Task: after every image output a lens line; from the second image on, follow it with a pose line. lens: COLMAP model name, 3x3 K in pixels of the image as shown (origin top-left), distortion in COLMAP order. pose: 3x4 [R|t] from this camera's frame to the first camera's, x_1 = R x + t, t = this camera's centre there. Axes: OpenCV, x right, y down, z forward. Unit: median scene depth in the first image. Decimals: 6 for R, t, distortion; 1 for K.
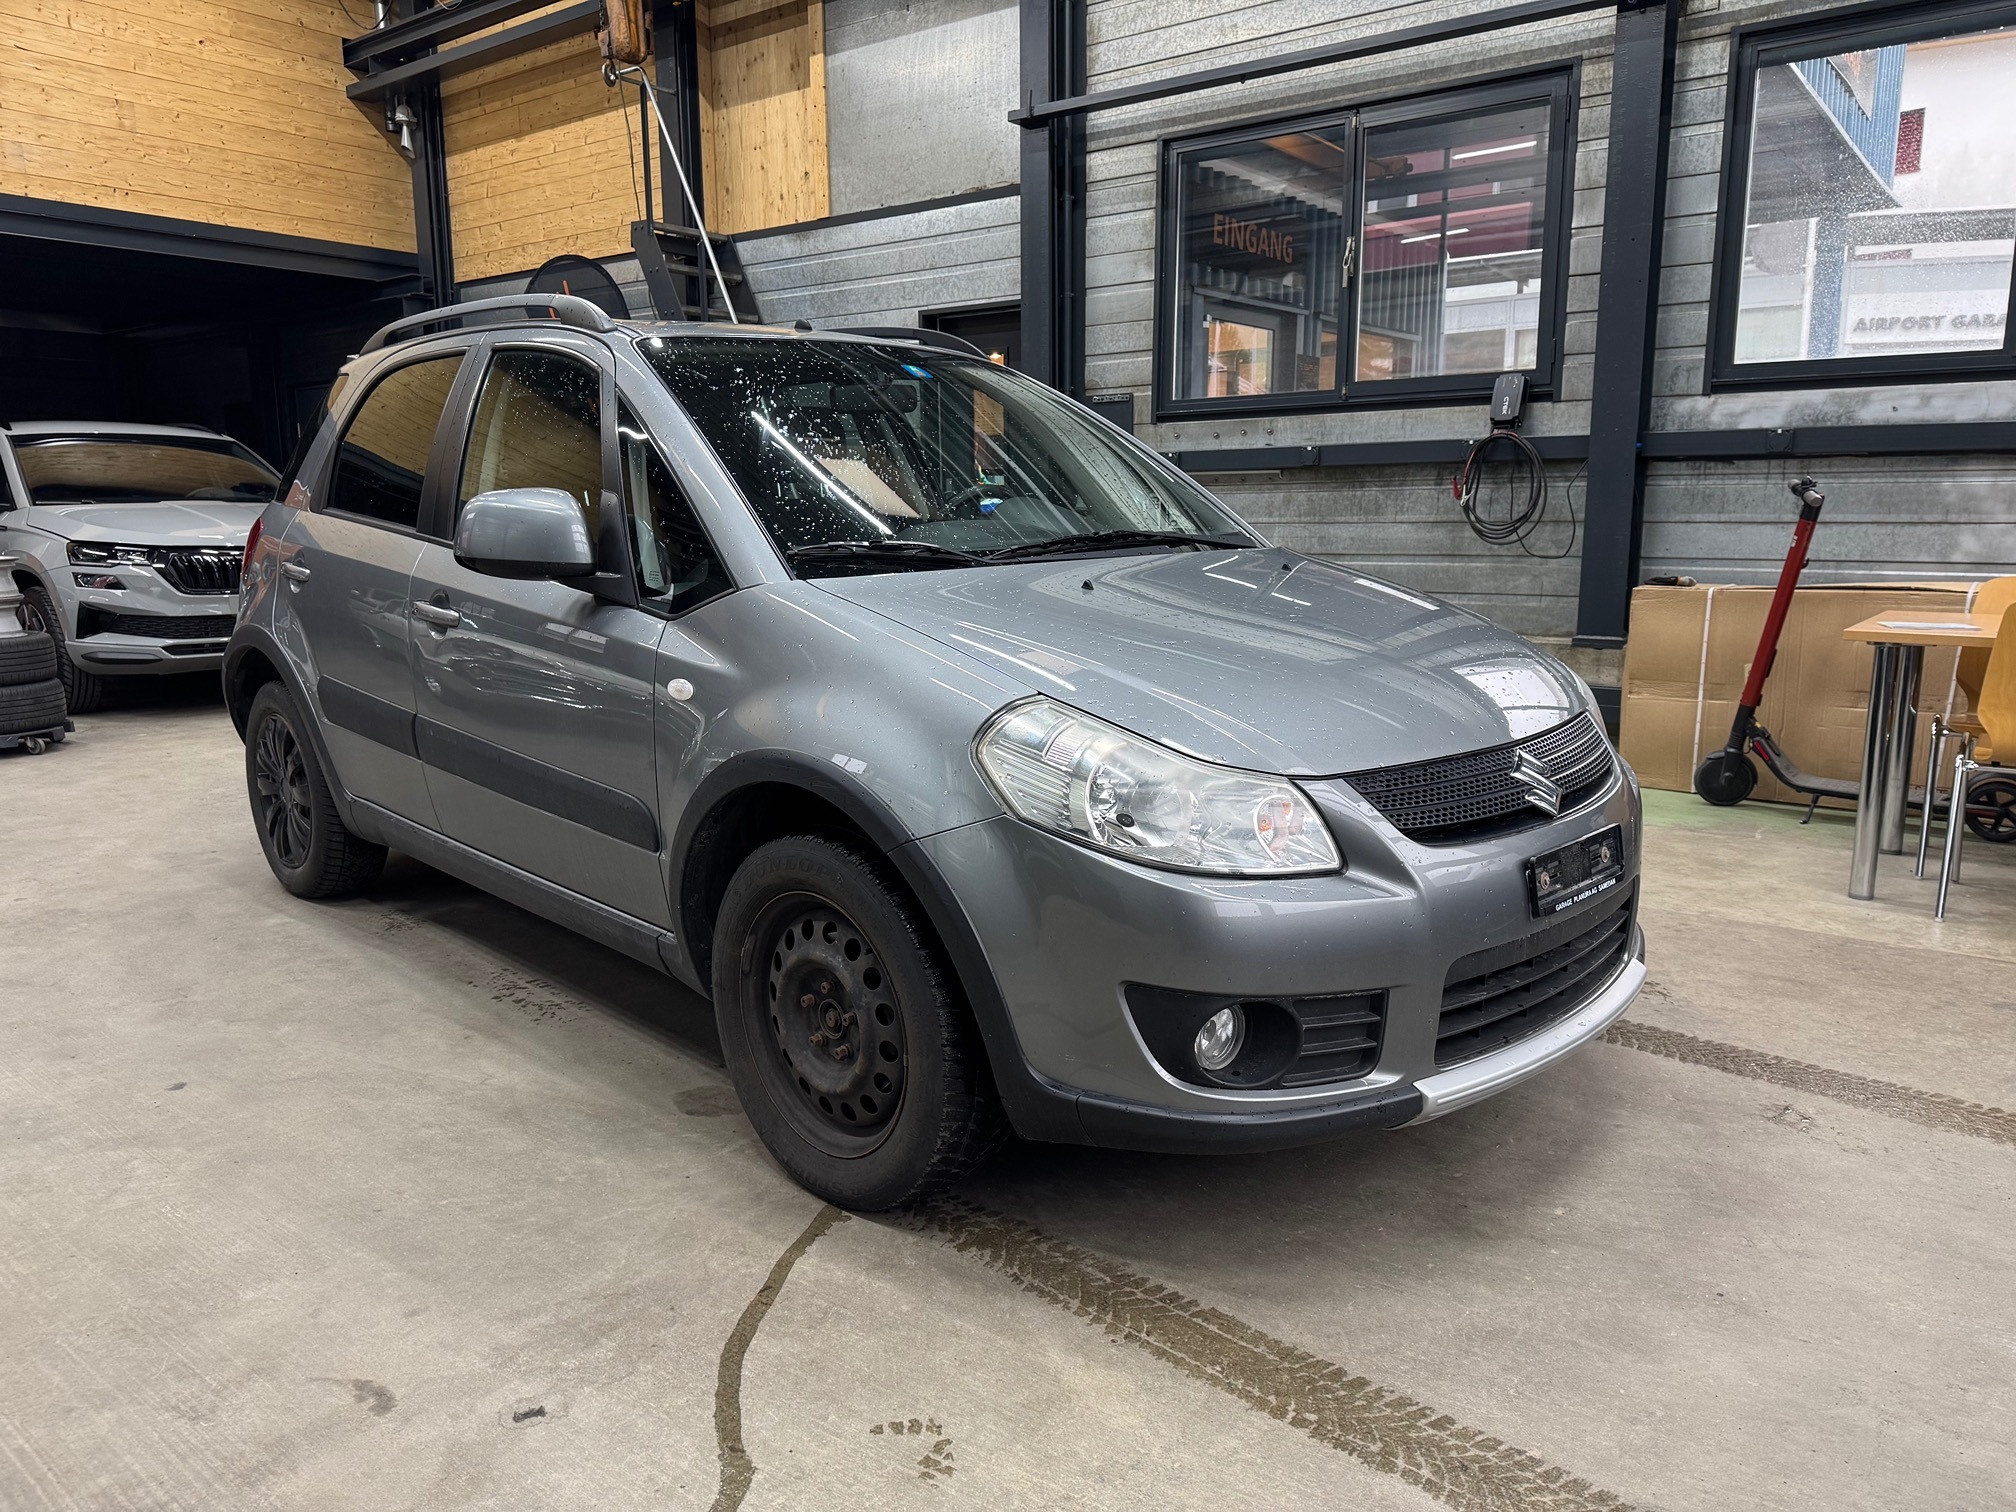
lens RADIAL K [[1423.2, 0, 1010.4], [0, 1423.2, 750.9], [0, 0, 1]] dist [0.029535, -0.033208]
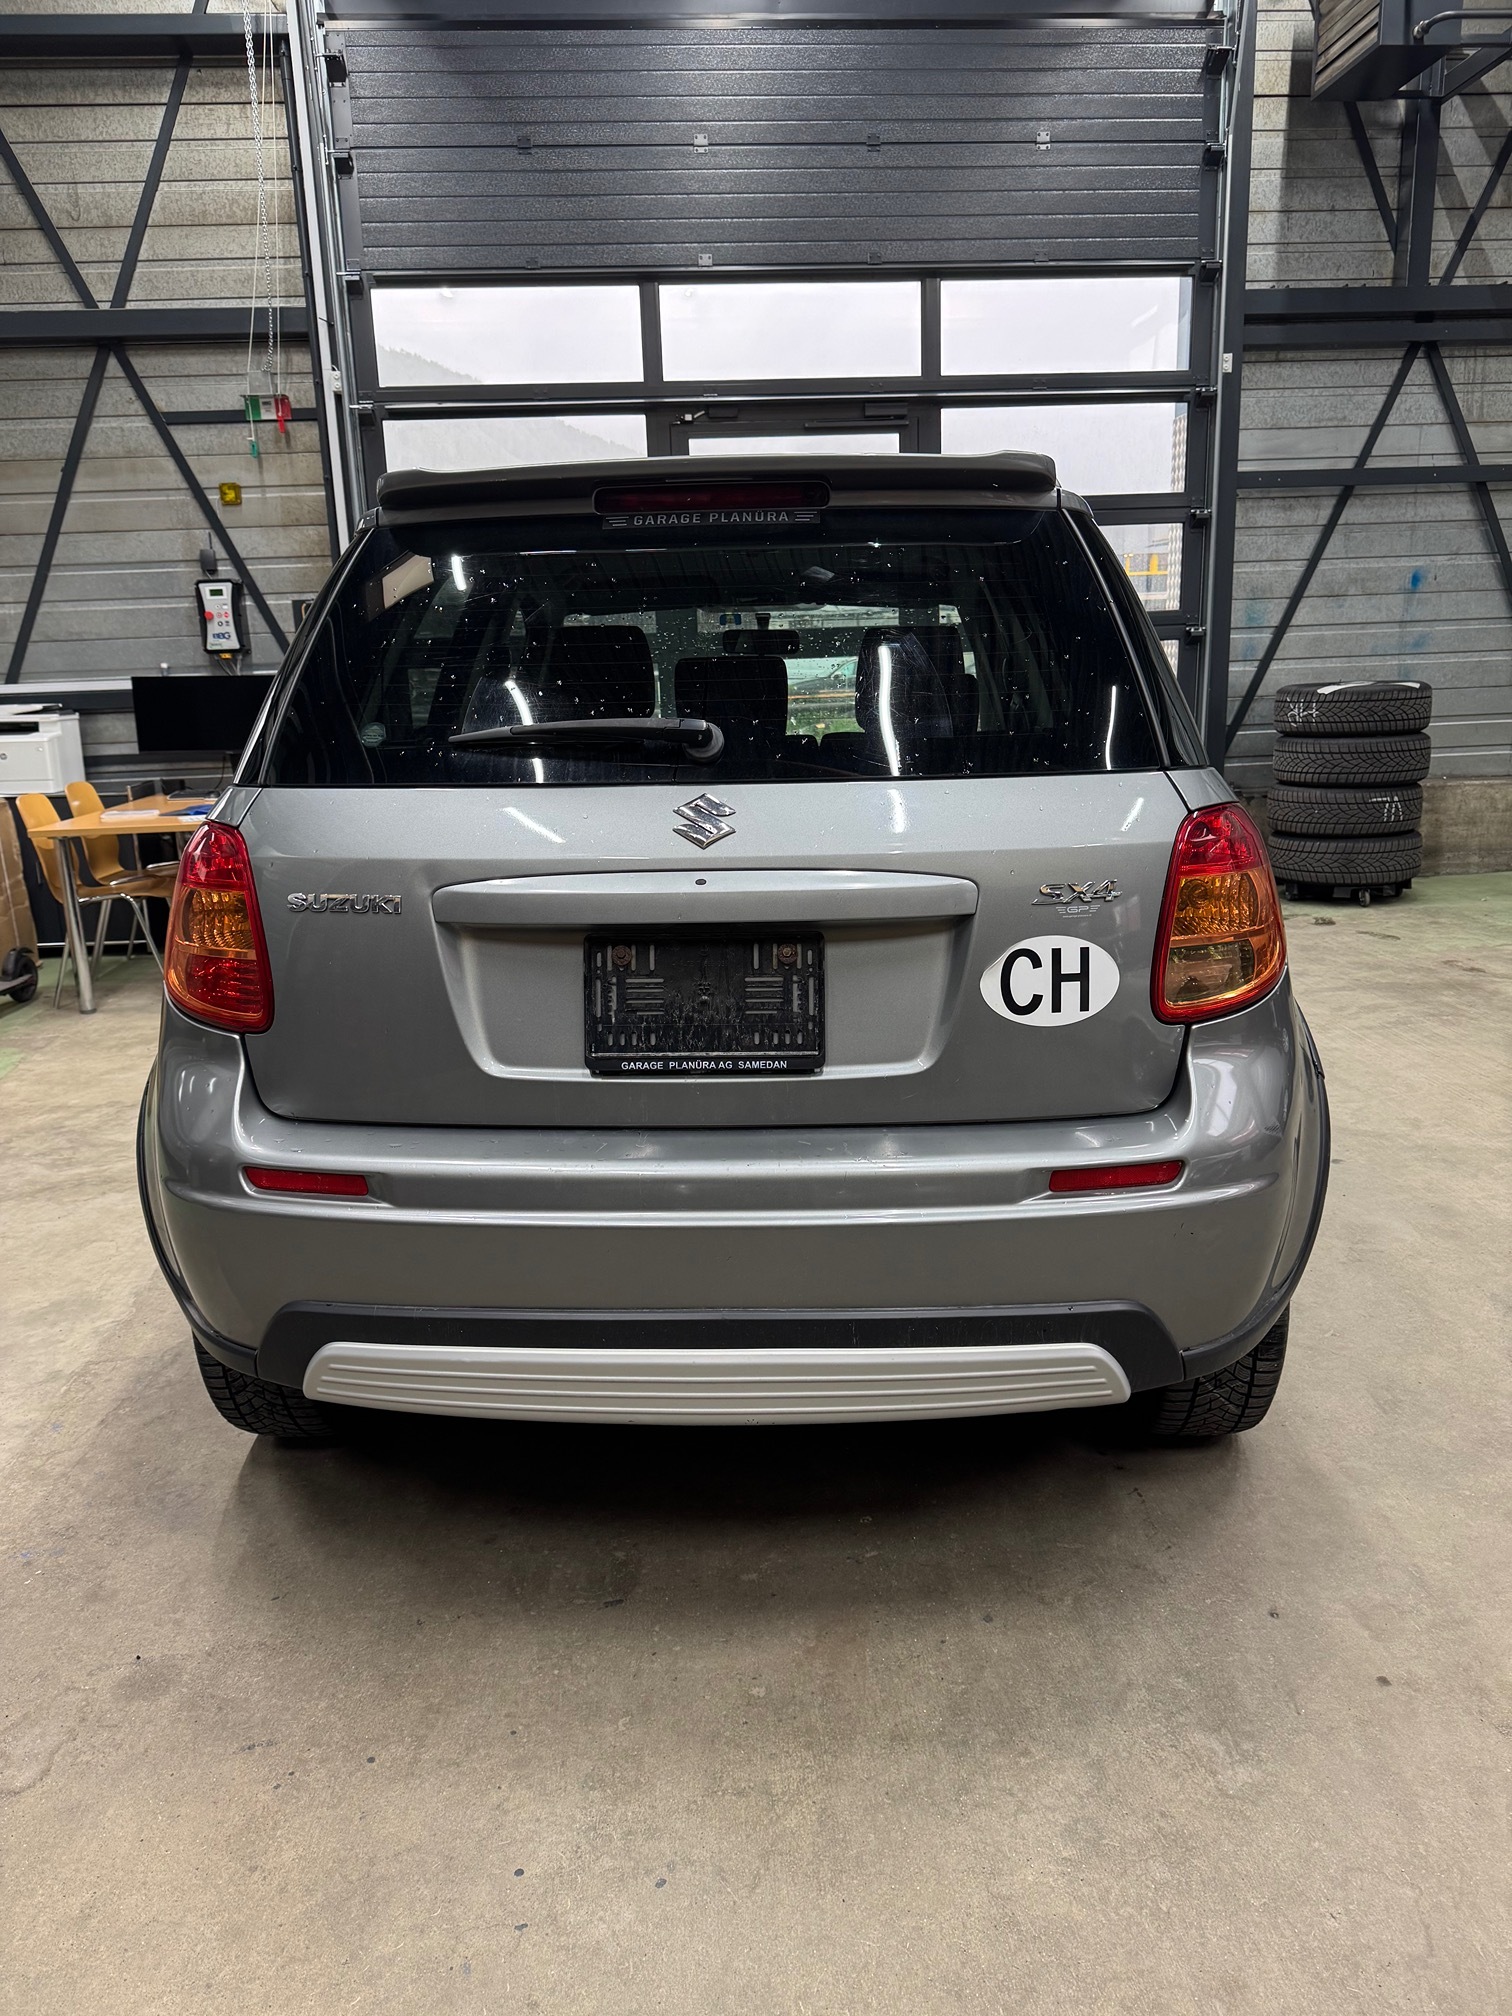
lens RADIAL K [[1423.2, 0, 750.4], [0, 1423.2, 1026.3], [0, 0, 1]] dist [0.029535, -0.033208]
pose [[-0.678731, -0.150342, 0.718833, -0.531288], [0.165943, 0.922108, 0.349541, -0.198321], [-0.715393, 0.356530, -0.600916, 0.991315]]
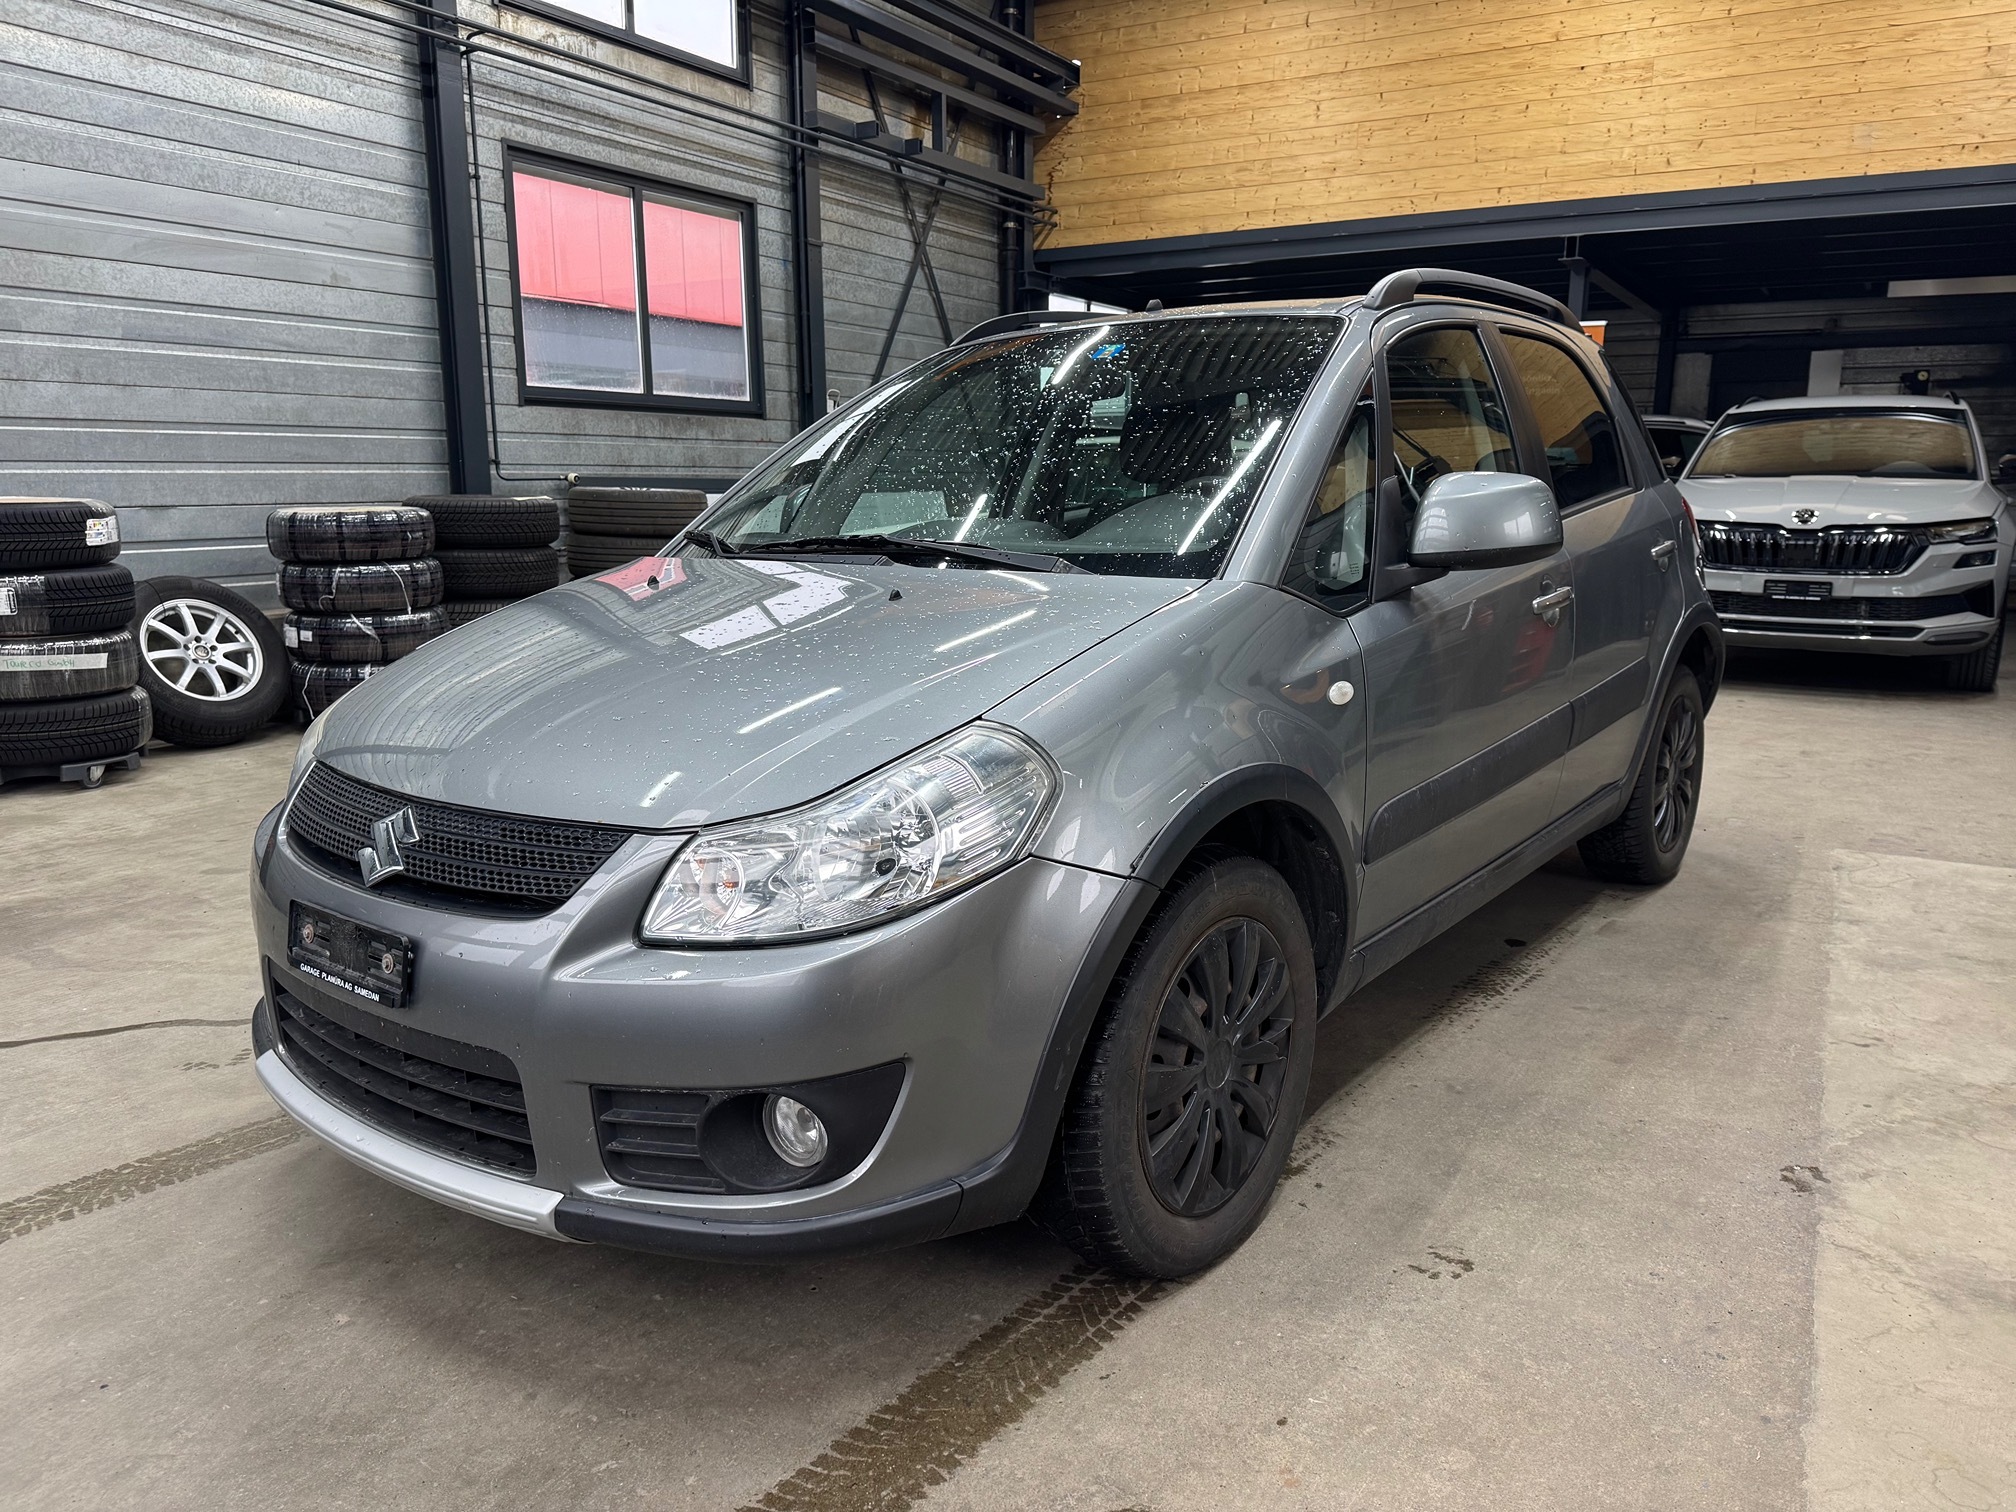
lens RADIAL K [[1423.2, 0, 1025.5], [0, 1423.2, 753.5], [0, 0, 1]] dist [0.029535, -0.033208]
pose [[0.129113, 0.199659, -0.971322, 0.463866], [-0.173238, 0.968999, 0.176154, -0.093247], [0.976380, 0.145526, 0.159698, 0.459526]]
